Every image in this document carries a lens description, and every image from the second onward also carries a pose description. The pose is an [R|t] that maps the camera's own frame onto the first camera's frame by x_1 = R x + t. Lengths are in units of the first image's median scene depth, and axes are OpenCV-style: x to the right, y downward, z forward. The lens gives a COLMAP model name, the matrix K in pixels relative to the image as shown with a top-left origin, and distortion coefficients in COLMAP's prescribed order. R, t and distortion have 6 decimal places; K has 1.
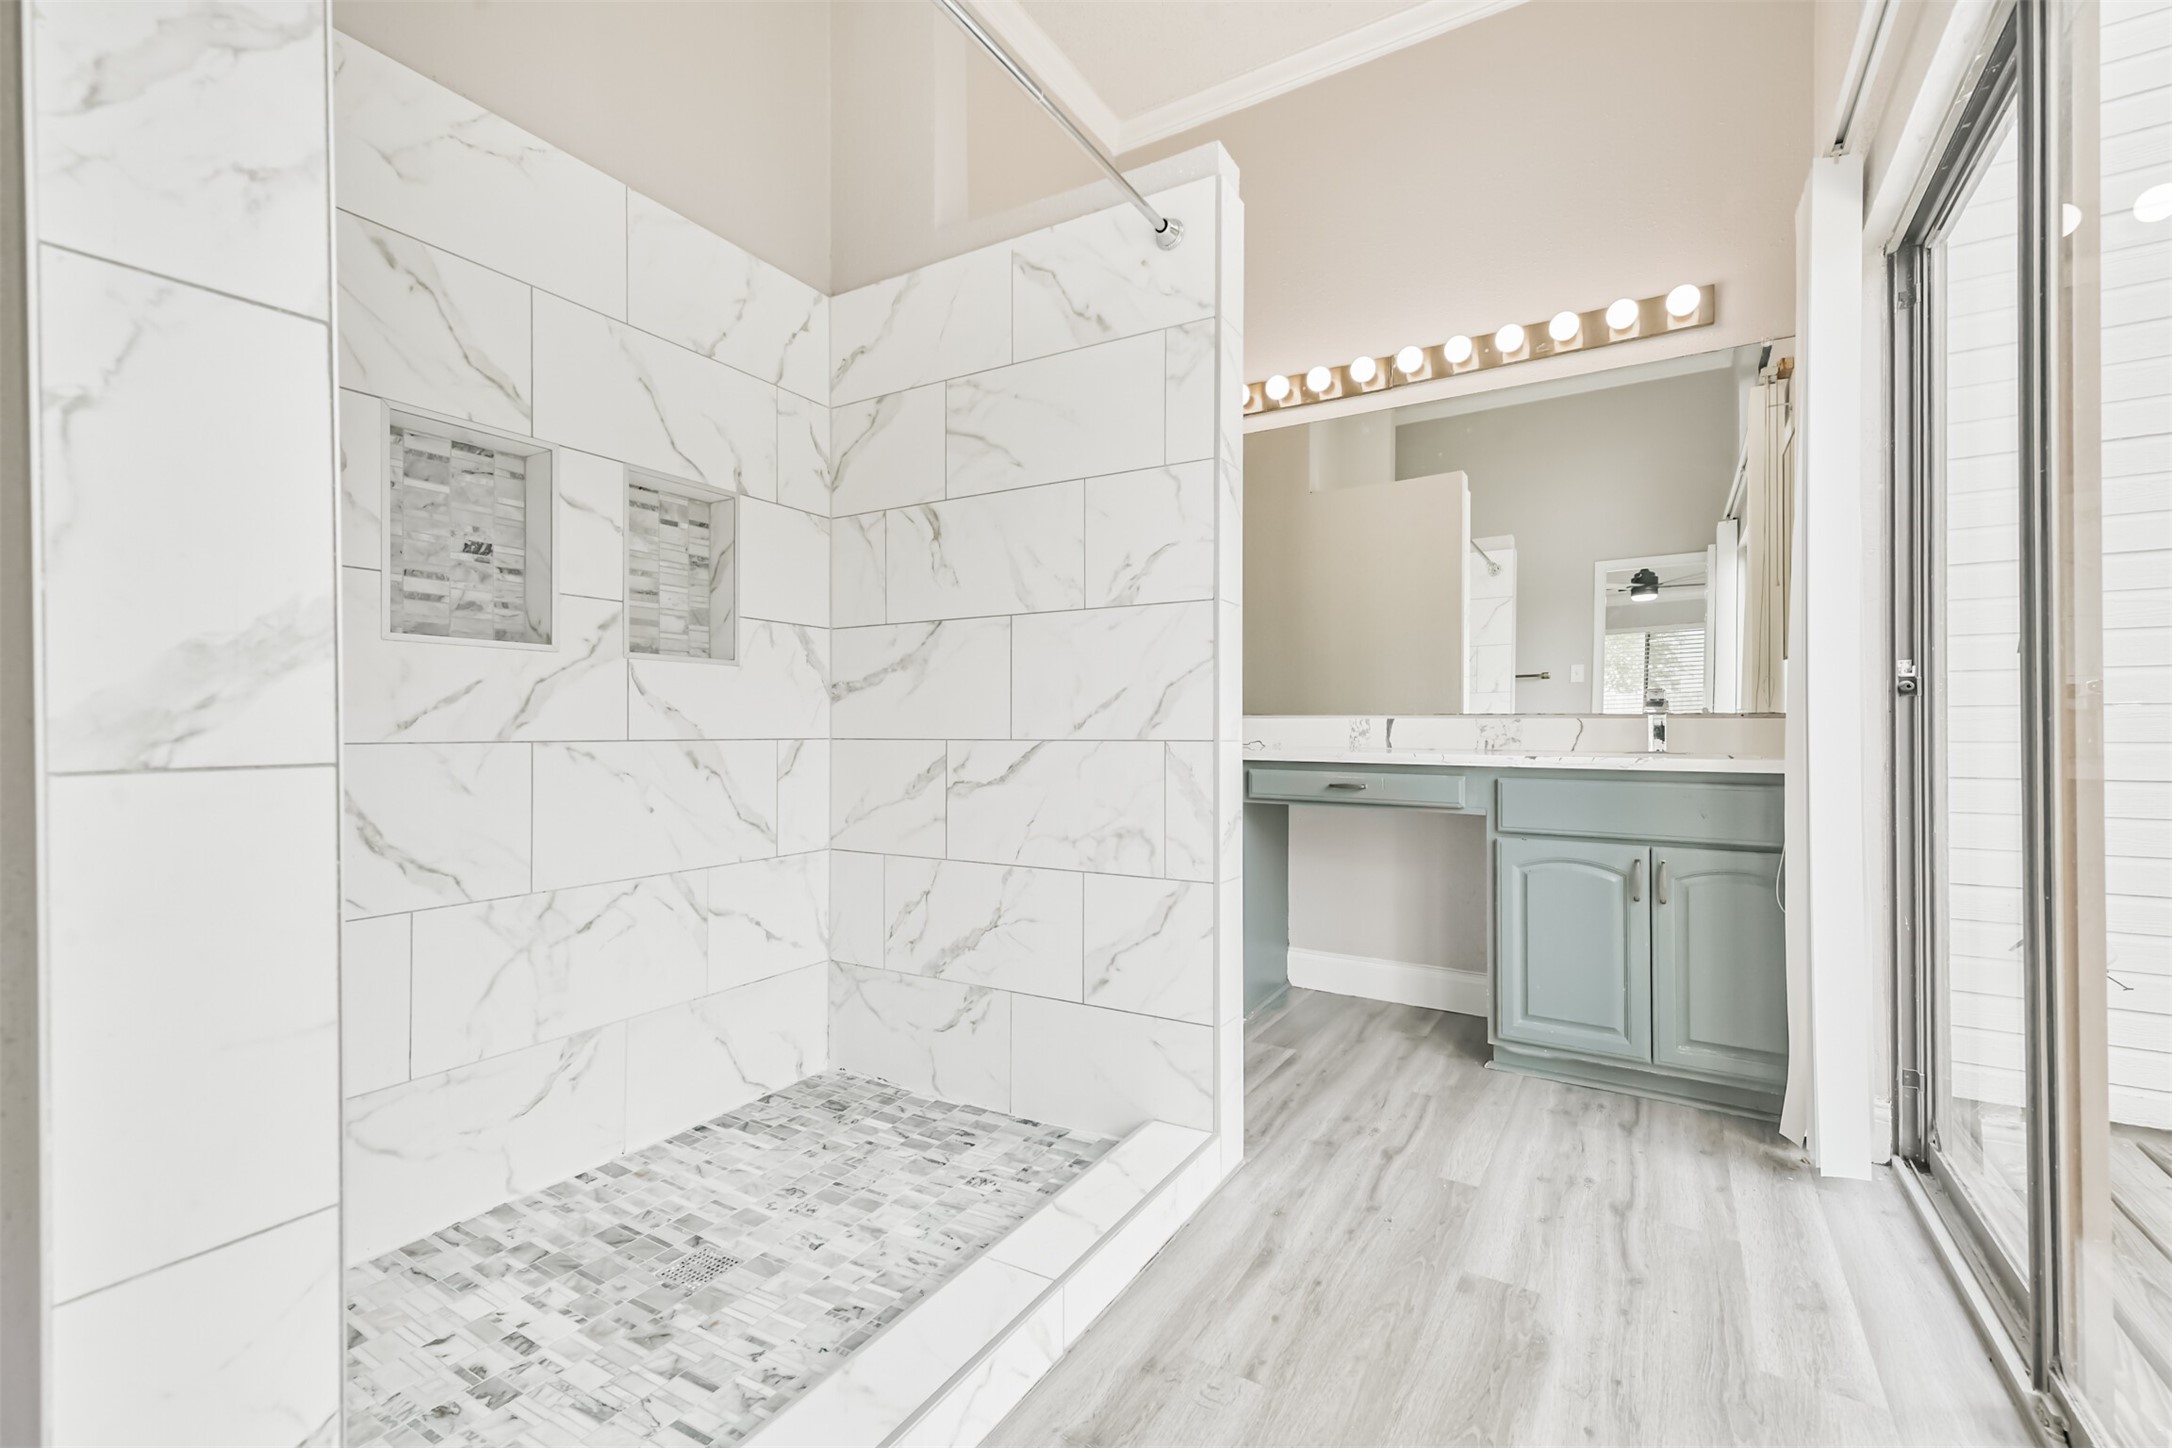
lens RADIAL K [[929.9, 0, 1083.2], [0, 929.9, 755.7], [0, 0, 1]] dist [0.017406, -0.000819]
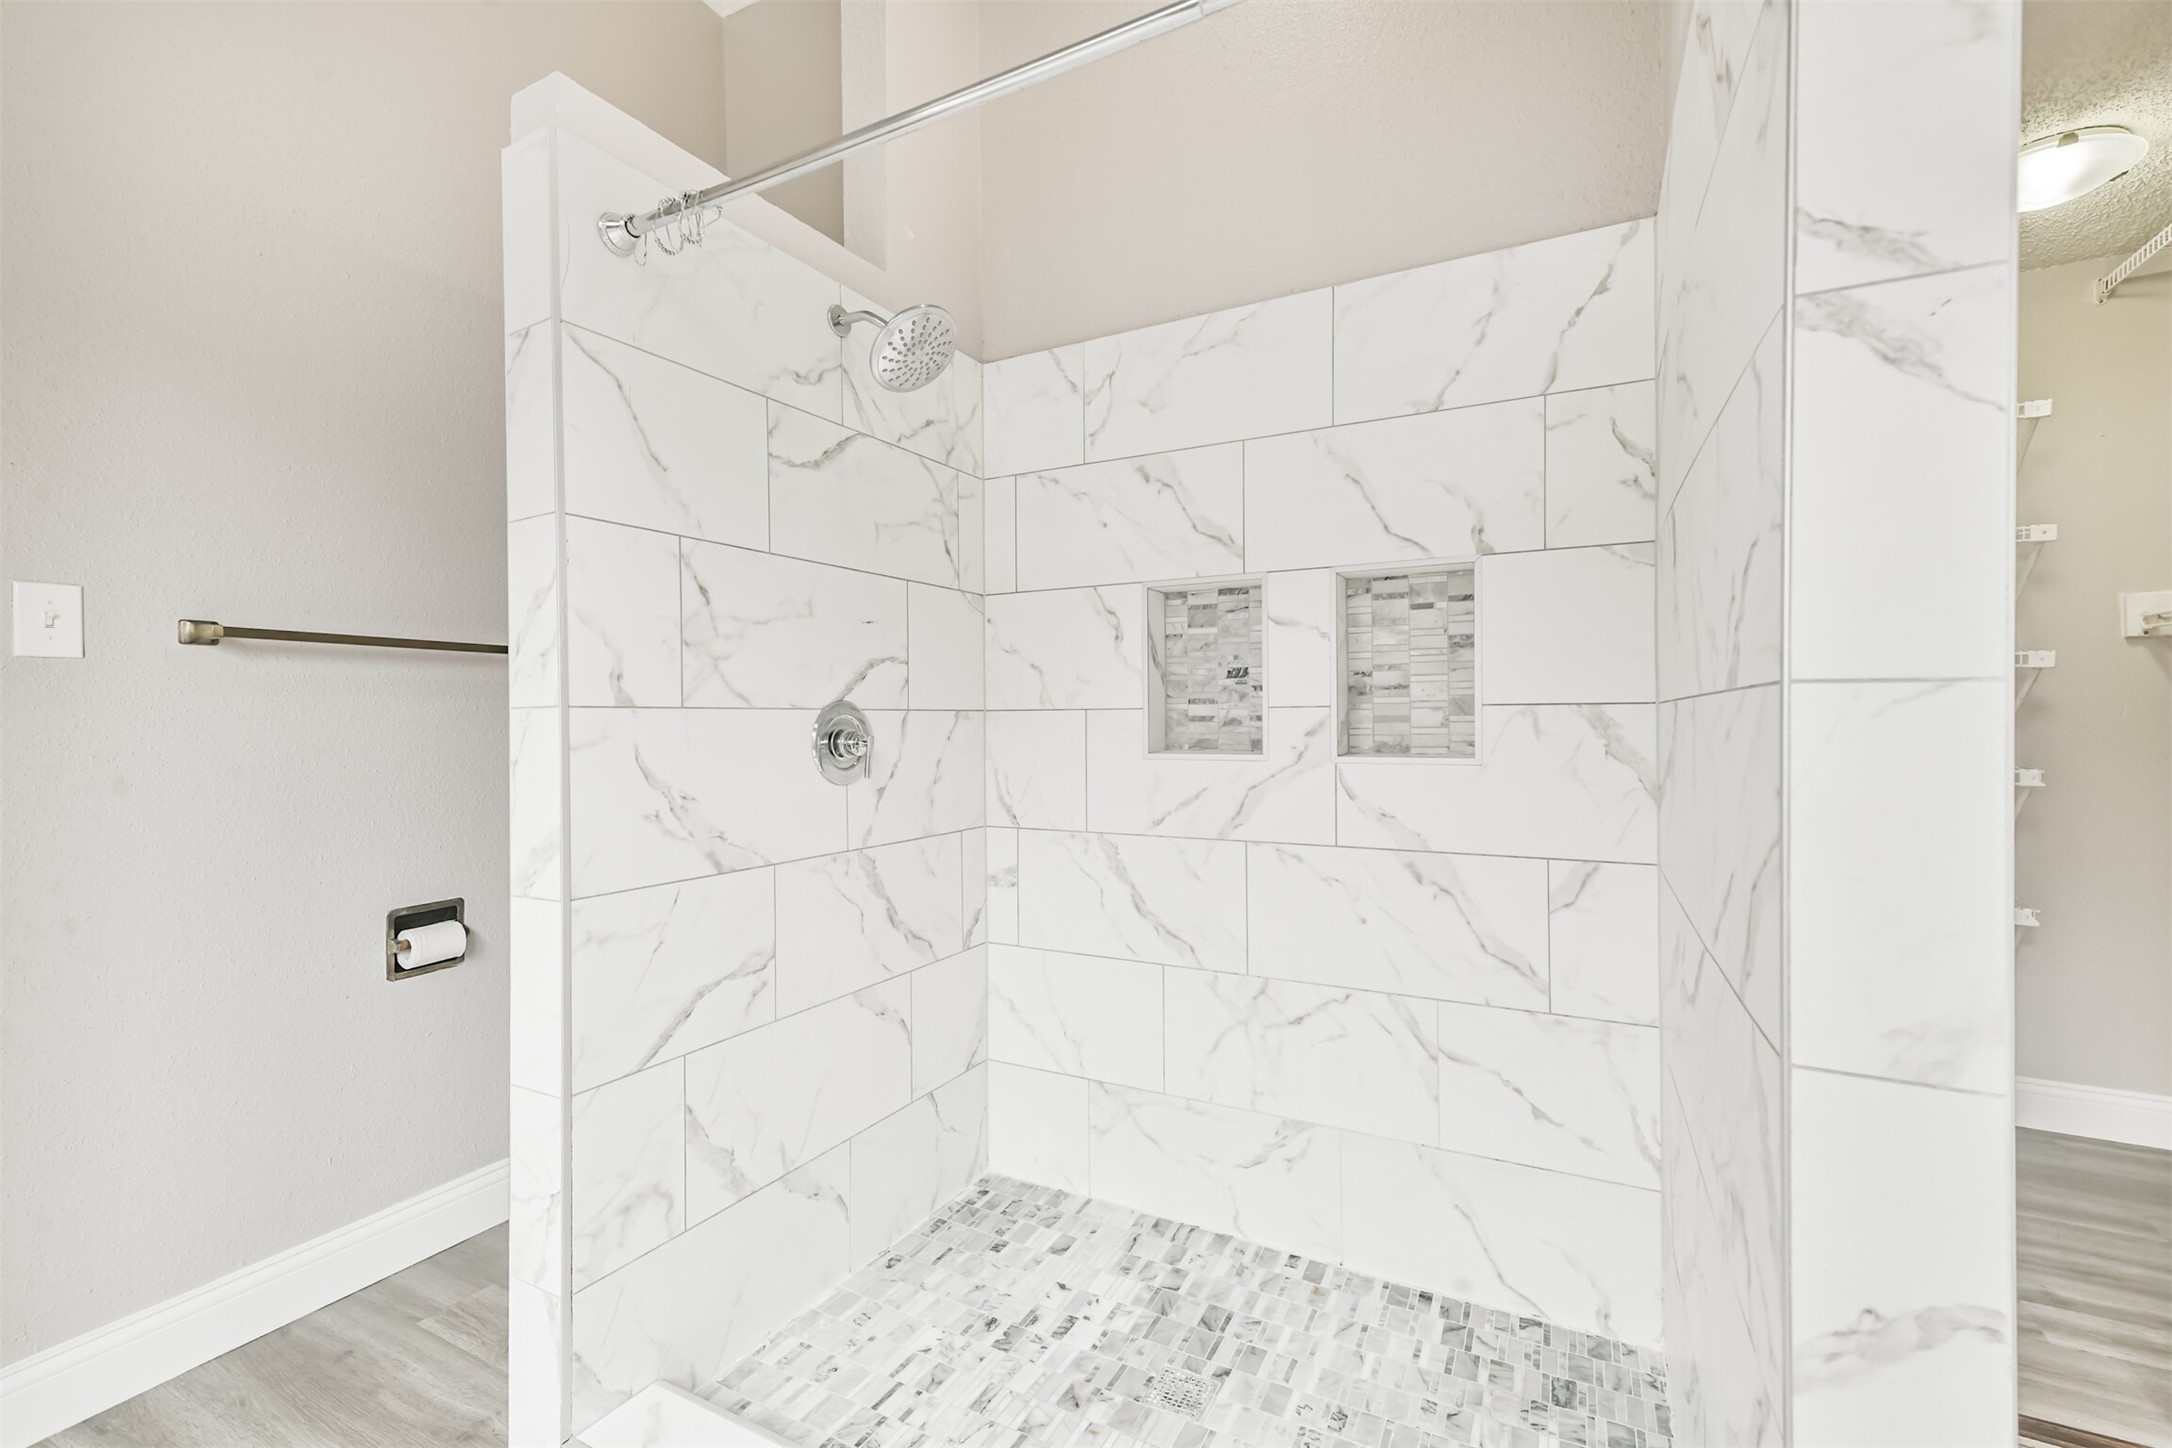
lens RADIAL K [[949.2, 0, 1090.7], [0, 949.2, 737.7], [0, 0, 1]] dist [0.027023, -0.000637]
pose [[0.057686, 0.018028, -0.998172, 0.524910], [-0.020218, 0.999653, 0.016886, -0.150433], [0.998130, 0.019206, 0.058031, 0.720119]]
